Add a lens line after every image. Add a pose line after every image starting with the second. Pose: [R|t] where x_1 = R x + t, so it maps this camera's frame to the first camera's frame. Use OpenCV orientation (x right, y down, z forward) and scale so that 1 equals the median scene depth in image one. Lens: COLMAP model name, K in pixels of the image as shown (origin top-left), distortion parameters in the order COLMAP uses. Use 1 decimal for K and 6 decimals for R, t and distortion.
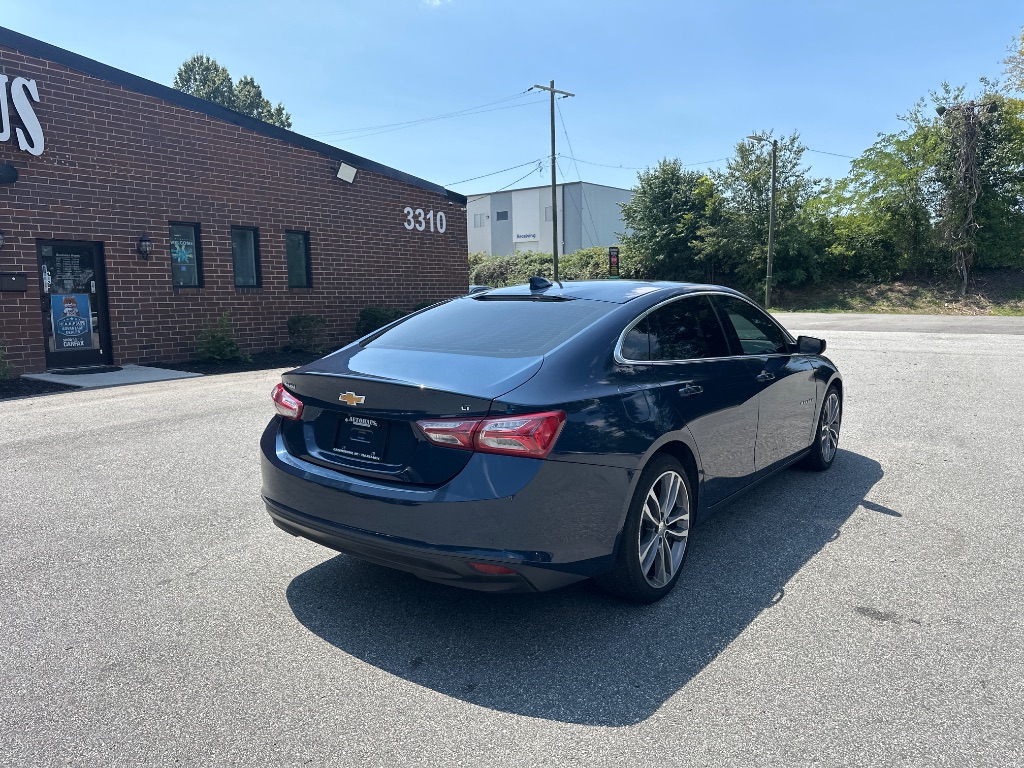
lens RADIAL K [[728.6, 0, 507.2], [0, 728.6, 384.9], [0, 0, 1]] dist [0.038247, -0.050292]
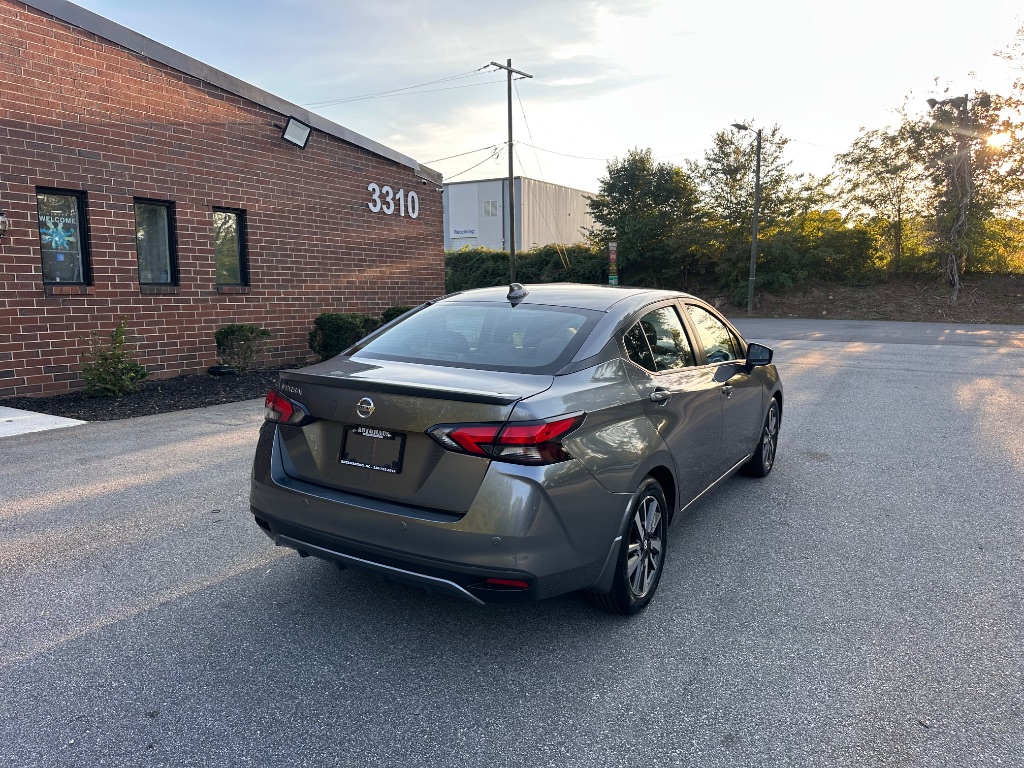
lens RADIAL K [[728.6, 0, 507.2], [0, 728.6, 384.9], [0, 0, 1]] dist [0.038247, -0.050292]
pose [[0.994891, -0.000668, 0.100949, -0.086155], [0.000316, 0.999994, 0.003508, -0.037366], [-0.100951, -0.003458, 0.994885, 0.248432]]
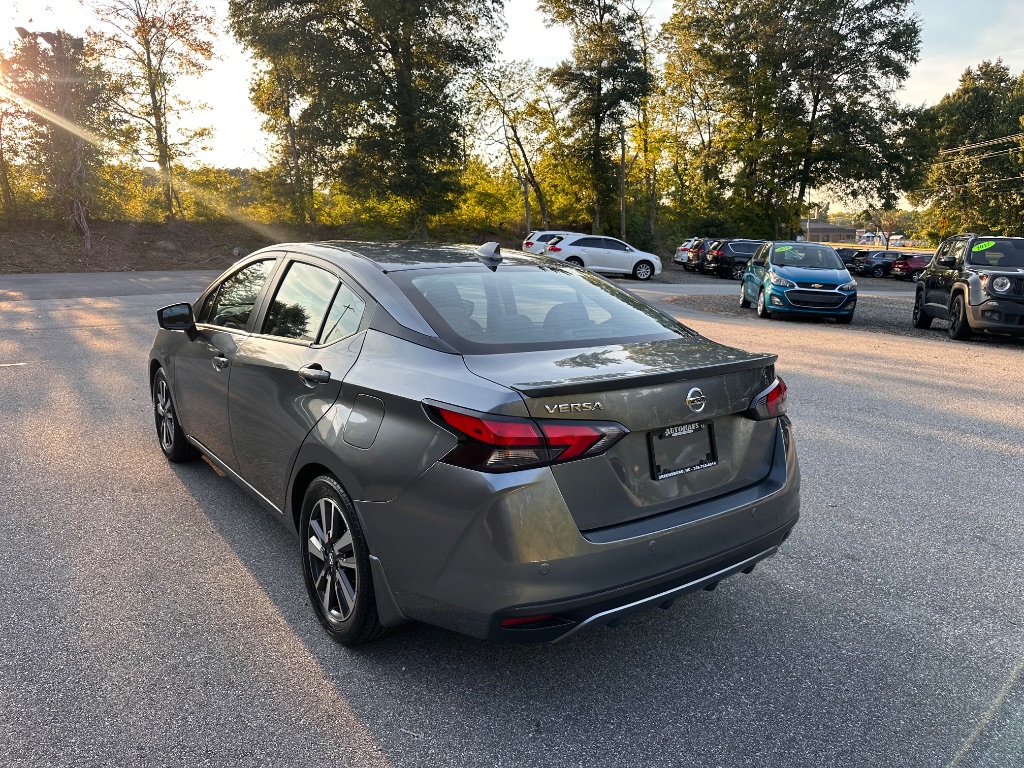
lens RADIAL K [[746.9, 0, 512.0], [0, 746.9, 384.0], [0, 0, 1]] dist [0.040291, -0.061476]
pose [[0.308503, -0.169137, 0.936066, -0.251725], [0.111916, 0.983684, 0.140857, -0.060859], [-0.944617, 0.061306, 0.322398, 0.410992]]
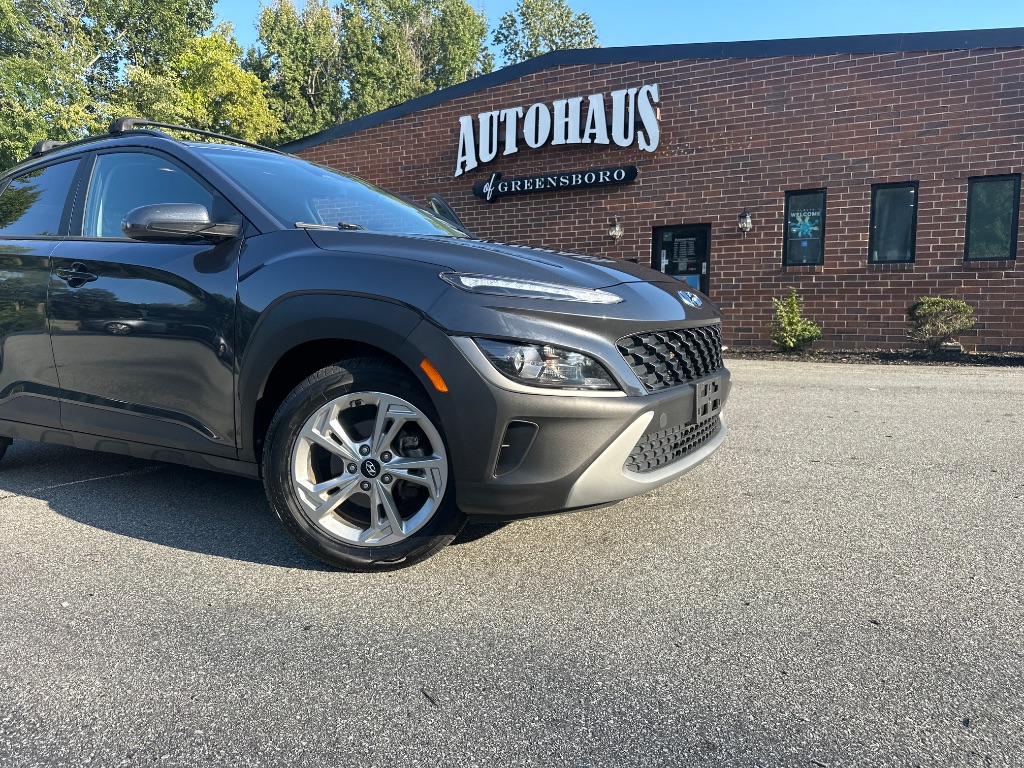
lens RADIAL K [[722.0, 0, 507.3], [0, 722.0, 384.7], [0, 0, 1]] dist [0.119737, -0.210793]
pose [[0.102402, 0.112539, -0.988357, 0.363619], [-0.126593, 0.986975, 0.099265, -0.031542], [0.986655, 0.114954, 0.115314, 0.513268]]
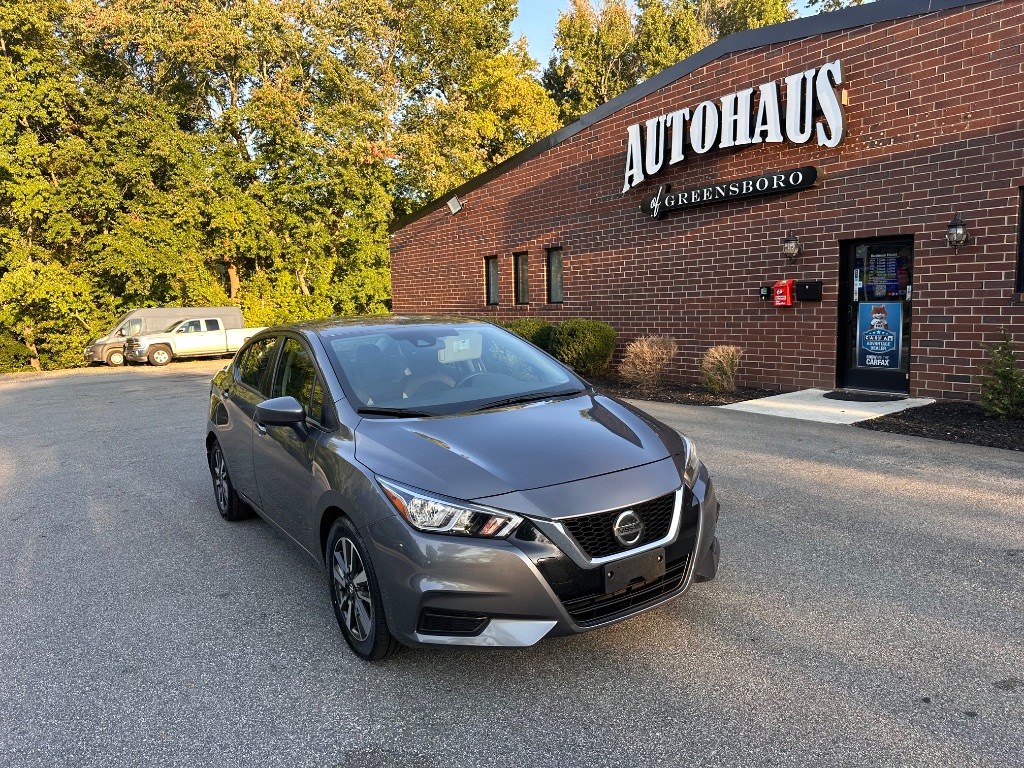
lens RADIAL K [[728.6, 0, 507.2], [0, 728.6, 384.9], [0, 0, 1]] dist [0.038247, -0.050292]
pose [[-0.338389, 0.129615, -0.932037, 0.262690], [-0.083611, 0.982409, 0.166976, -0.108203], [0.937284, 0.134432, -0.321599, 0.707926]]
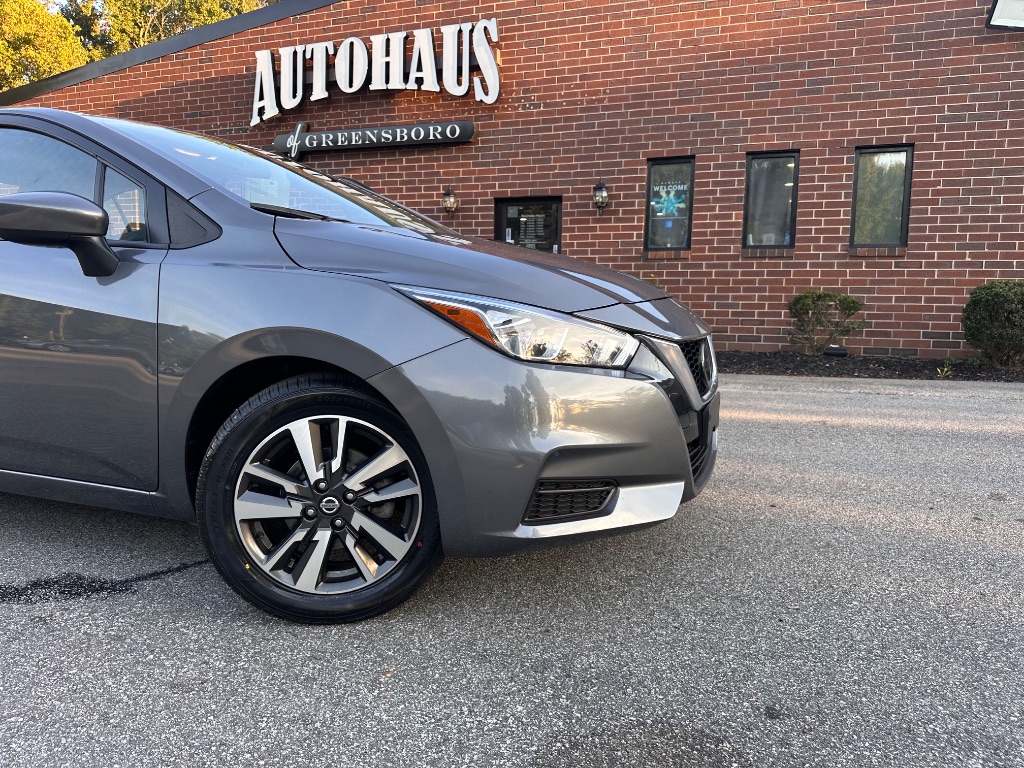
lens RADIAL K [[728.6, 0, 507.2], [0, 728.6, 384.9], [0, 0, 1]] dist [0.038247, -0.050292]
pose [[0.261096, 0.129741, -0.956554, 0.206348], [-0.137672, 0.985802, 0.096130, -0.043790], [0.955445, 0.106592, 0.275250, 0.598675]]
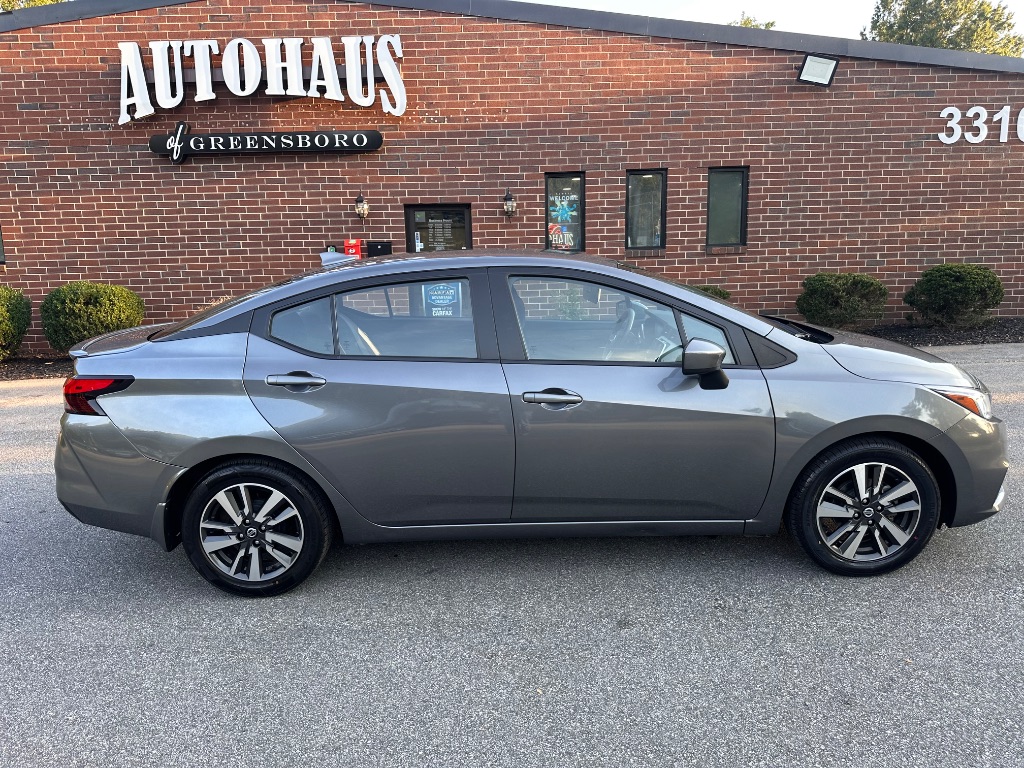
lens RADIAL K [[711.6, 0, 499.6], [0, 711.6, 388.5], [0, 0, 1]] dist [0.064568, -0.072905]
pose [[0.596107, 0.141847, -0.790276, 0.175853], [-0.082335, 0.989881, 0.115569, -0.057911], [0.798672, -0.003824, 0.601755, 0.396852]]
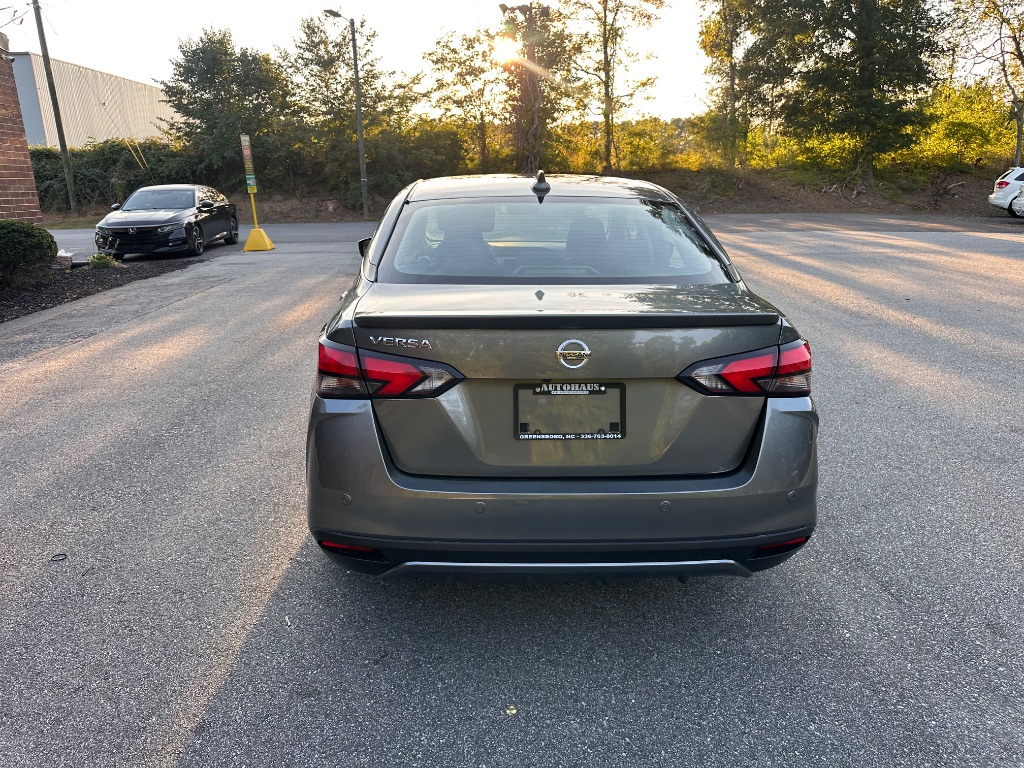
lens RADIAL K [[748.4, 0, 500.6], [0, 748.4, 381.6], [0, 0, 1]] dist [0.026948, -0.035382]
pose [[0.791925, -0.153891, 0.590908, -0.182200], [0.084873, 0.986068, 0.143058, -0.046039], [-0.604691, -0.063139, 0.793953, 0.331668]]
